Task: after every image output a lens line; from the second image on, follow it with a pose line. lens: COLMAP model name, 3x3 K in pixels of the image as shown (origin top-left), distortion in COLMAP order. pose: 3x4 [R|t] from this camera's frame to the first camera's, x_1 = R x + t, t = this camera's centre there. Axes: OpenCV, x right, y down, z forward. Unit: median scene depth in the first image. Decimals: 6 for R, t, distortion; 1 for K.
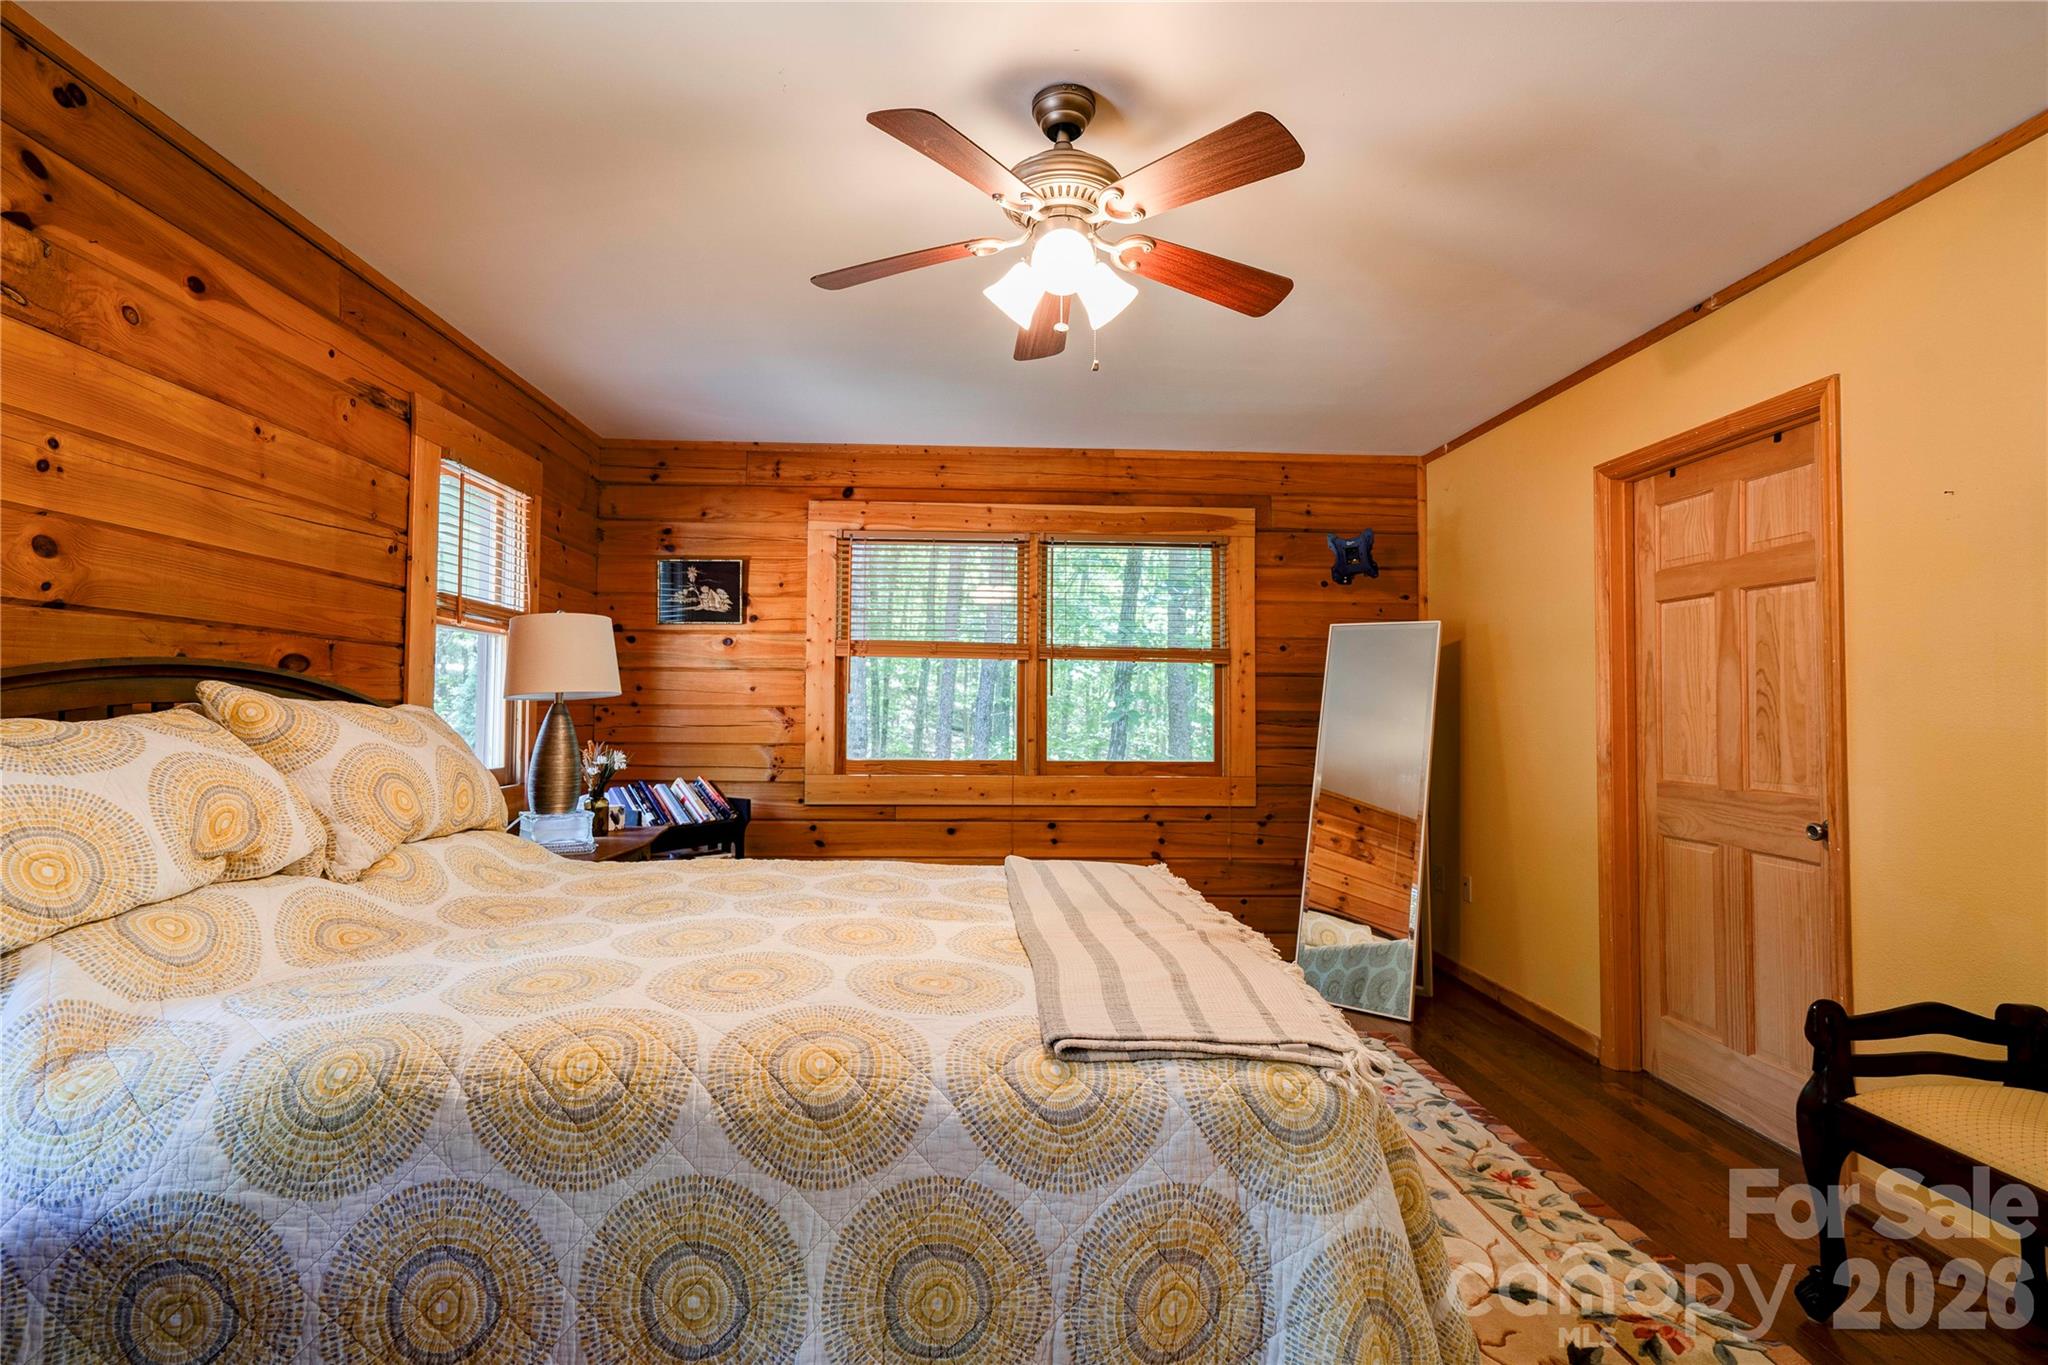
lens RADIAL K [[938.4, 0, 1017.8], [0, 938.4, 678.1], [0, 0, 1]] dist [-0.003971, 0.013531]
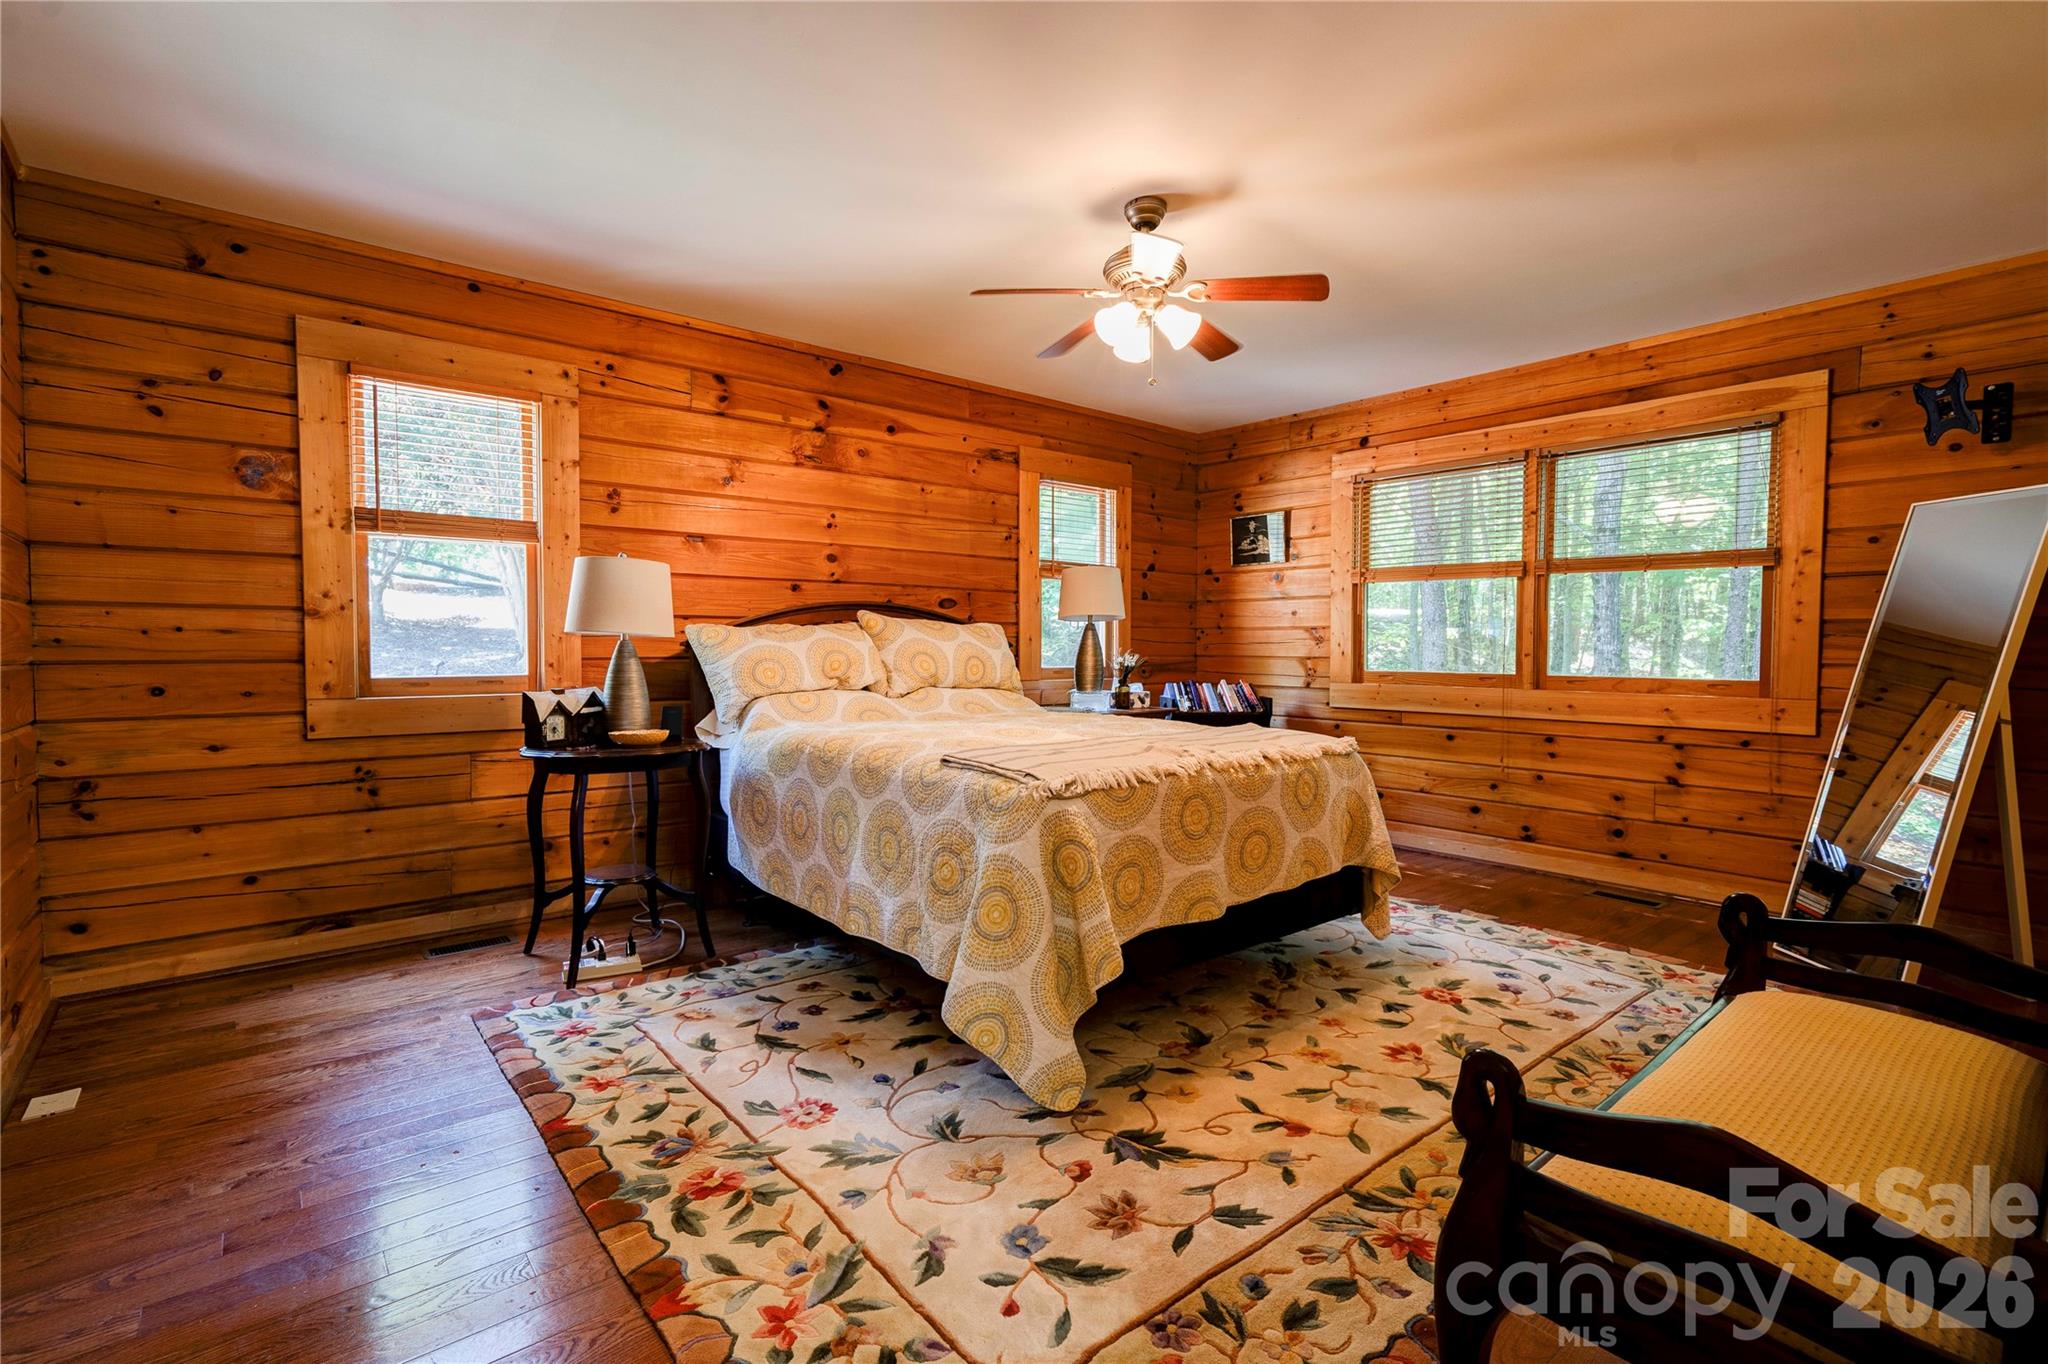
lens RADIAL K [[927.0, 0, 1052.7], [0, 927.0, 662.6], [0, 0, 1]] dist [-0.001092, 0.026093]
pose [[0.638258, 0.008828, -0.769772, 0.650547], [0.028180, 0.998996, 0.034821, 0.035133], [0.769306, -0.043917, 0.637369, -0.058572]]
